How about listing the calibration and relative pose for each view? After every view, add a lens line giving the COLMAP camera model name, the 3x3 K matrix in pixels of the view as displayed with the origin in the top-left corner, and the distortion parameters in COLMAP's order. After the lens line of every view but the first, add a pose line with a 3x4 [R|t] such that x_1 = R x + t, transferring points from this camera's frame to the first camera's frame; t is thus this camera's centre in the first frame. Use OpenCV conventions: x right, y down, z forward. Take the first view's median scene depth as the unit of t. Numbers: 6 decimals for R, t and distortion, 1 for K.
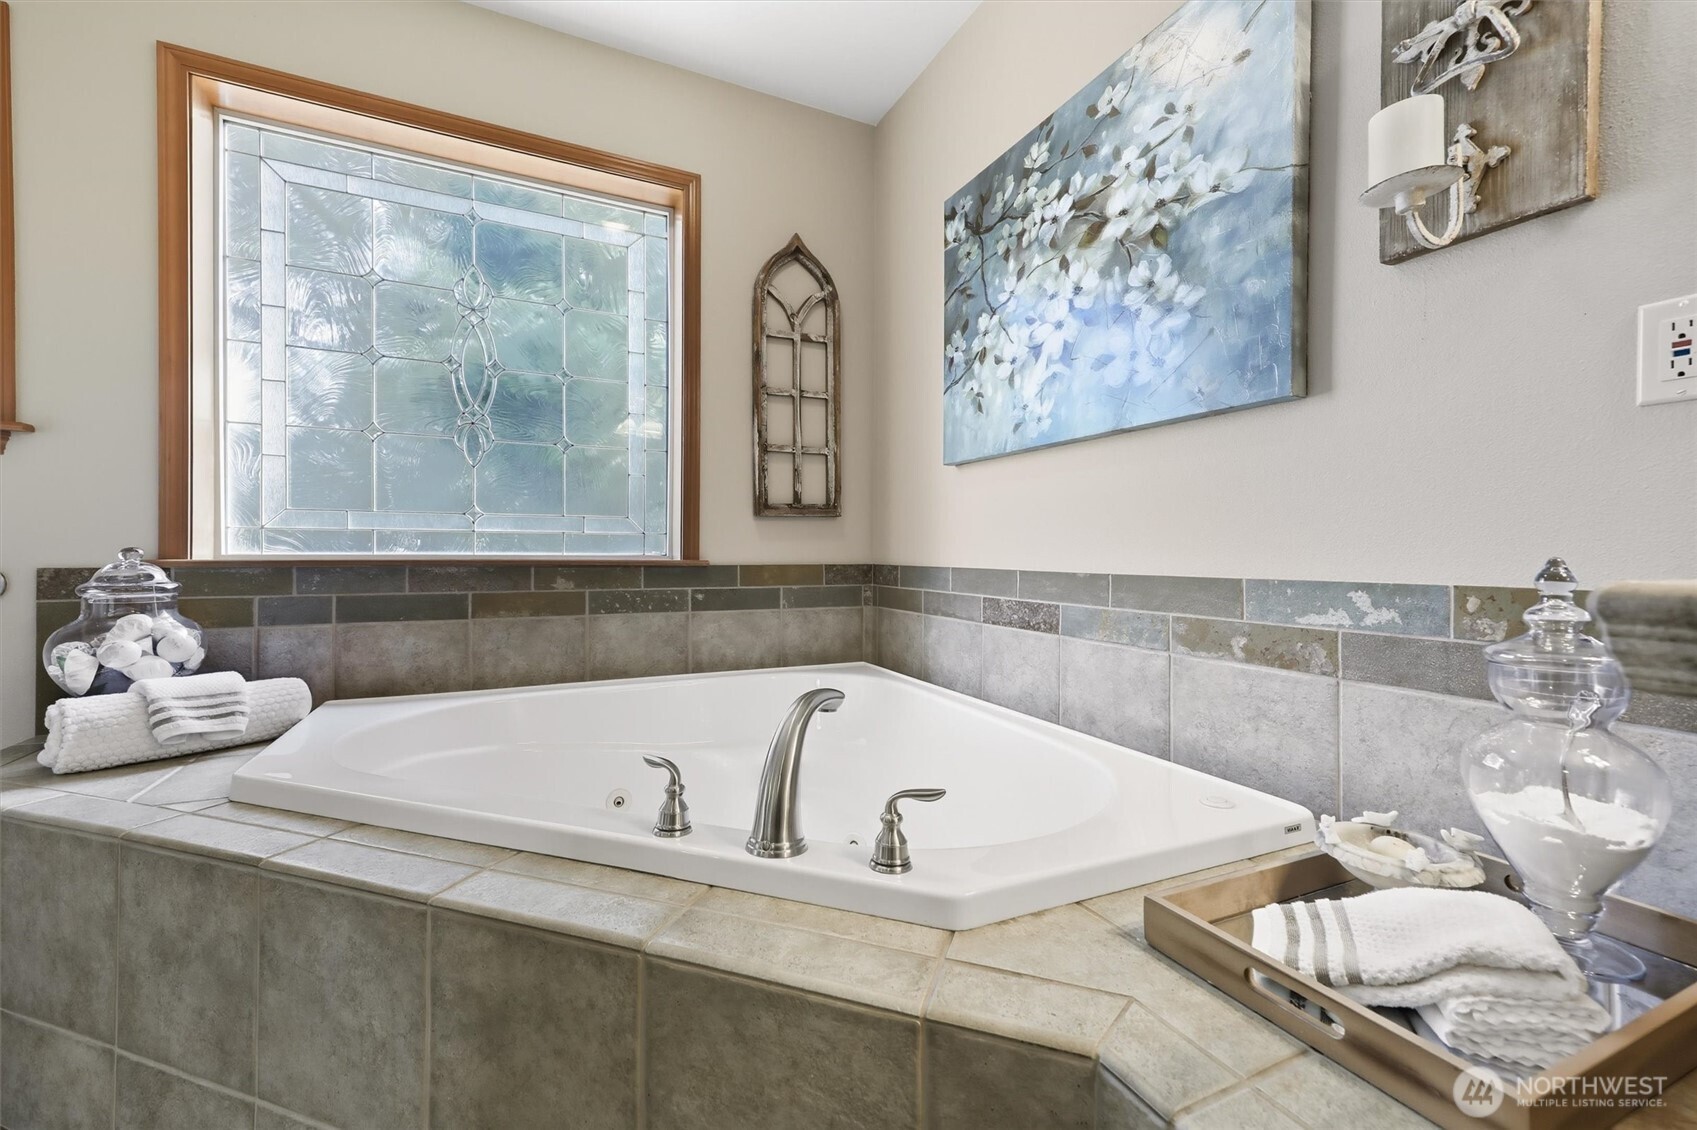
lens RADIAL K [[717.8, 0, 869.8], [0, 717.8, 559.9], [0, 0, 1]] dist [0.030076, -0.000030]
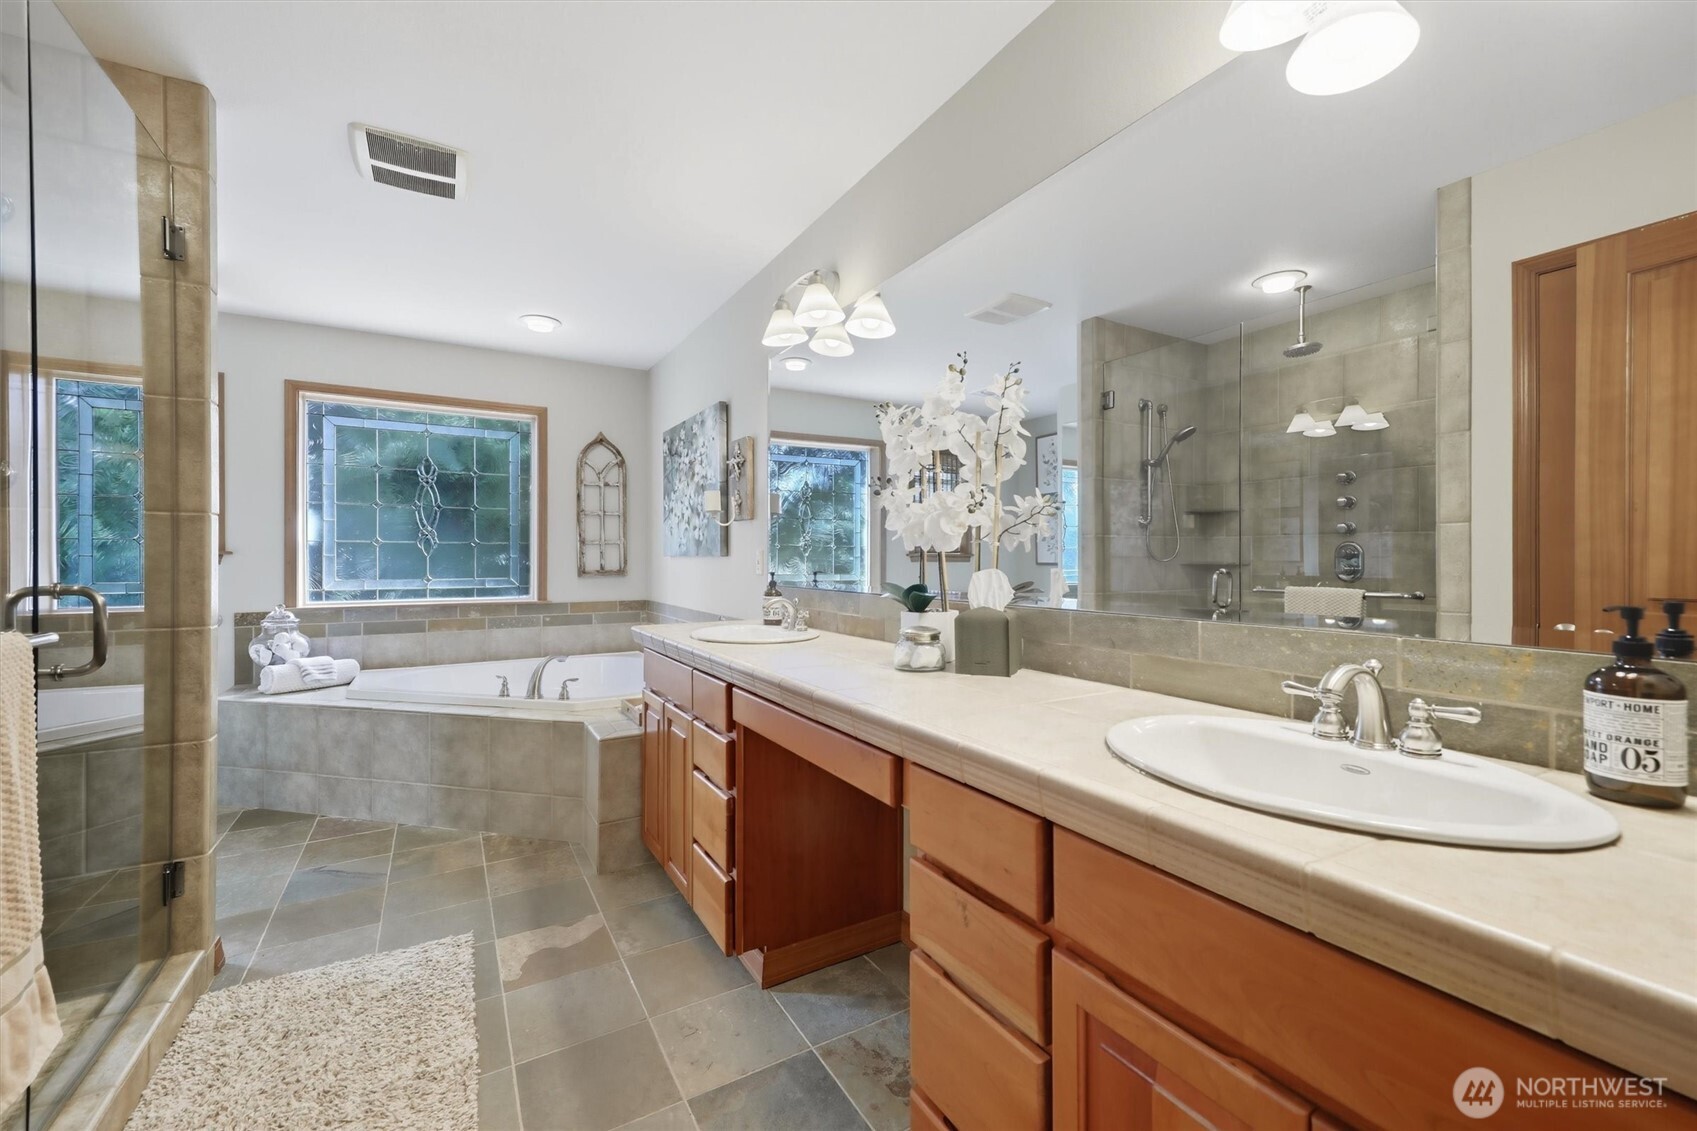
lens RADIAL K [[717.8, 0, 869.8], [0, 717.8, 560.4], [0, 0, 1]] dist [0.030076, -0.000030]
pose [[0.996622, -0.005072, 0.081970, 0.623863], [0.005619, 0.999963, -0.006443, -0.119027], [-0.081934, 0.006882, 0.996614, -1.353145]]
